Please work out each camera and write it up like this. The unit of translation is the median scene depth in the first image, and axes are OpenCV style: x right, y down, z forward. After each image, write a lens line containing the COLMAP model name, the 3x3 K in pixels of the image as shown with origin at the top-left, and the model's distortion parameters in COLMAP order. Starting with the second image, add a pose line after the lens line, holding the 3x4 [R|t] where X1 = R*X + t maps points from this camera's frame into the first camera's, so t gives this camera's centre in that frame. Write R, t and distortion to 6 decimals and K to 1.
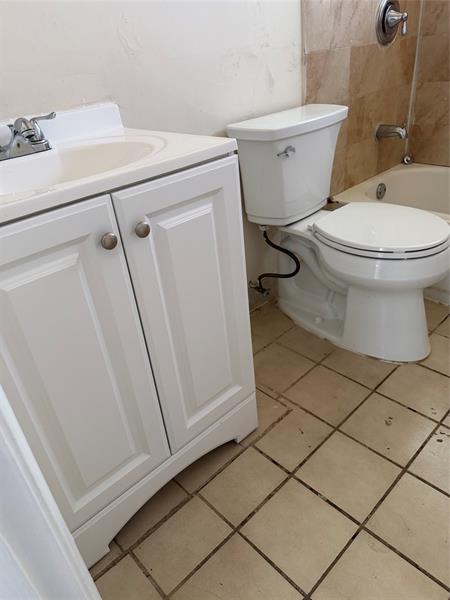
lens RADIAL K [[421.0, 0, 221.6], [0, 421.0, 304.7], [0, 0, 1]] dist [0.035997, -0.044653]
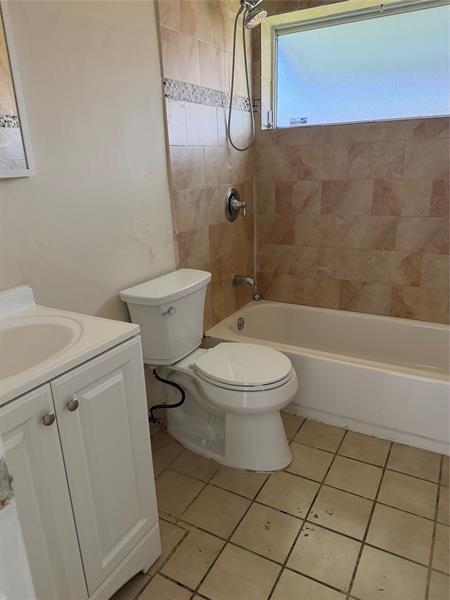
lens RADIAL K [[421.0, 0, 228.6], [0, 421.0, 303.3], [0, 0, 1]] dist [0.035997, -0.044653]
pose [[0.949493, -0.027332, 0.312596, -0.069928], [0.102346, 0.968696, -0.226173, -0.072938], [-0.296629, 0.246742, 0.922567, -0.226799]]
